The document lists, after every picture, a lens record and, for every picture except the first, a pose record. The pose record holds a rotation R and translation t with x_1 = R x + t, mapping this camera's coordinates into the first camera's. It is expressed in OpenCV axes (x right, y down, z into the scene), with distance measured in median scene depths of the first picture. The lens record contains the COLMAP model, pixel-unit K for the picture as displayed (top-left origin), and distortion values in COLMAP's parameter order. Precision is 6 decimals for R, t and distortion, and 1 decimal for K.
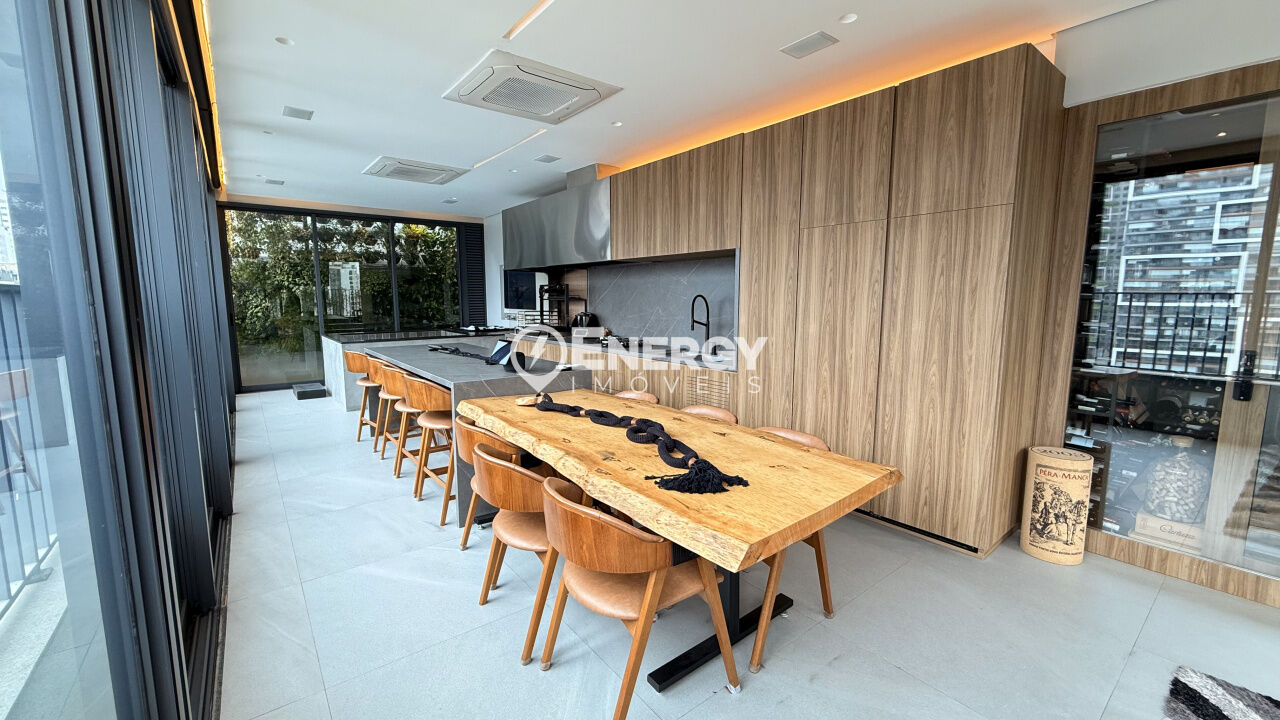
lens RADIAL K [[507.9, 0, 637.3], [0, 507.9, 354.7], [0, 0, 1]] dist [-0.000147, 0.000088]
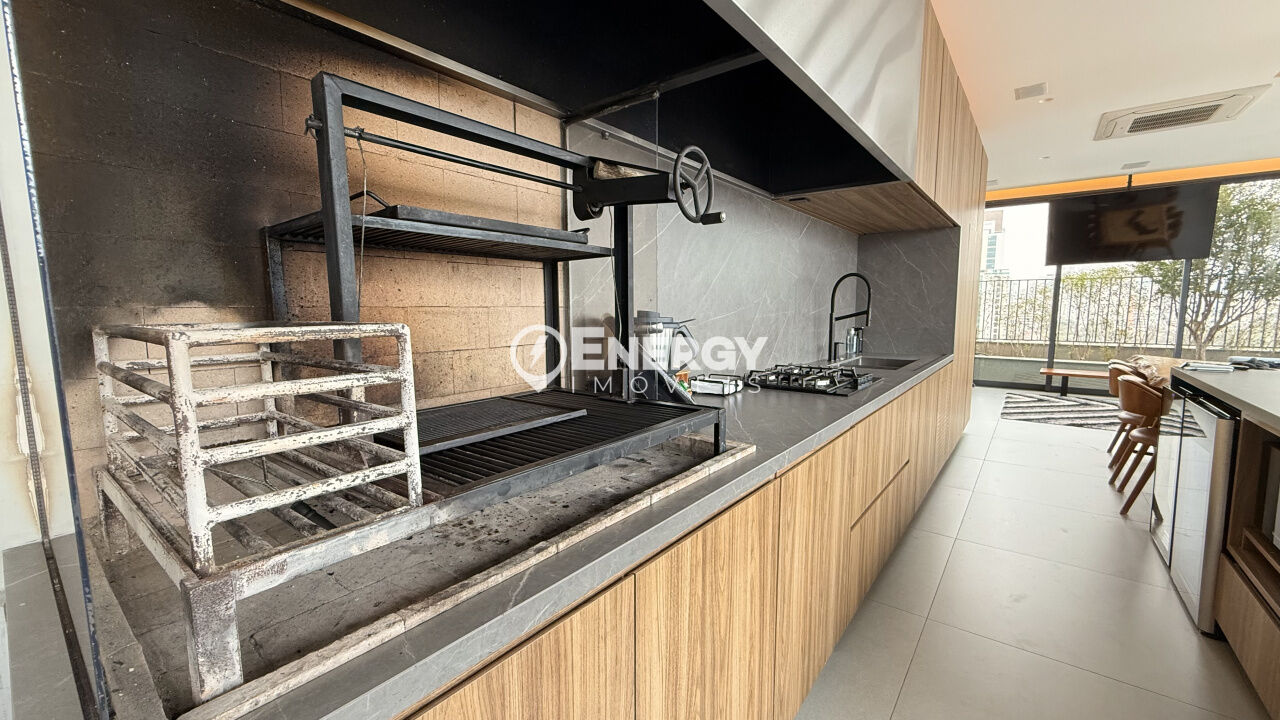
lens RADIAL K [[507.9, 0, 637.9], [0, 507.9, 363.4], [0, 0, 1]] dist [-0.000147, 0.000088]
pose [[-0.239212, -0.108028, 0.964939, -0.642059], [0.114959, 0.983651, 0.138622, -0.174785], [-0.964138, 0.144088, -0.222882, 1.989840]]
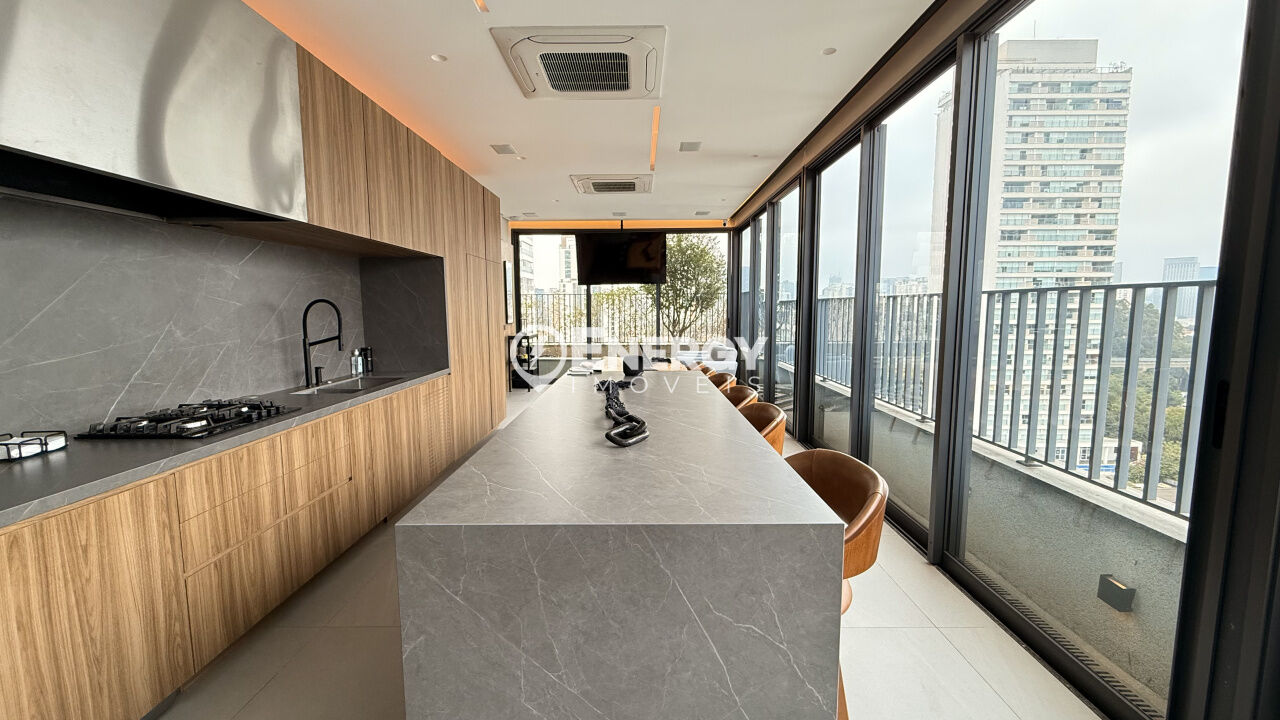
lens RADIAL K [[507.9, 0, 635.4], [0, 507.9, 362.5], [0, 0, 1]] dist [-0.000147, 0.000088]
pose [[-0.781520, -0.063223, 0.620669, -0.870165], [0.077417, 0.977335, 0.197033, -0.188985], [-0.619059, 0.202036, -0.758912, 1.759833]]
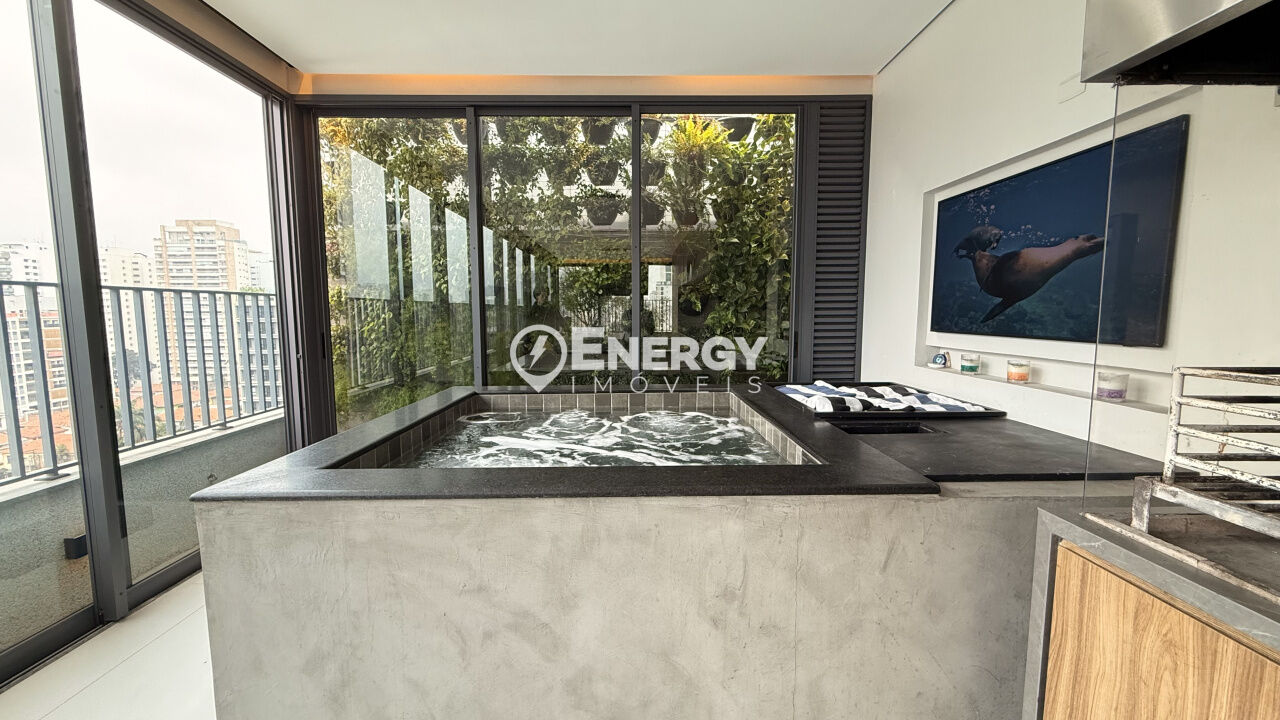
lens RADIAL K [[507.9, 0, 637.5], [0, 507.9, 361.6], [0, 0, 1]] dist [-0.000147, 0.000088]
pose [[0.795574, 0.058894, -0.602987, -0.556514], [-0.068061, 0.997652, 0.007642, -0.163598], [0.602021, 0.034960, 0.797714, 1.672356]]
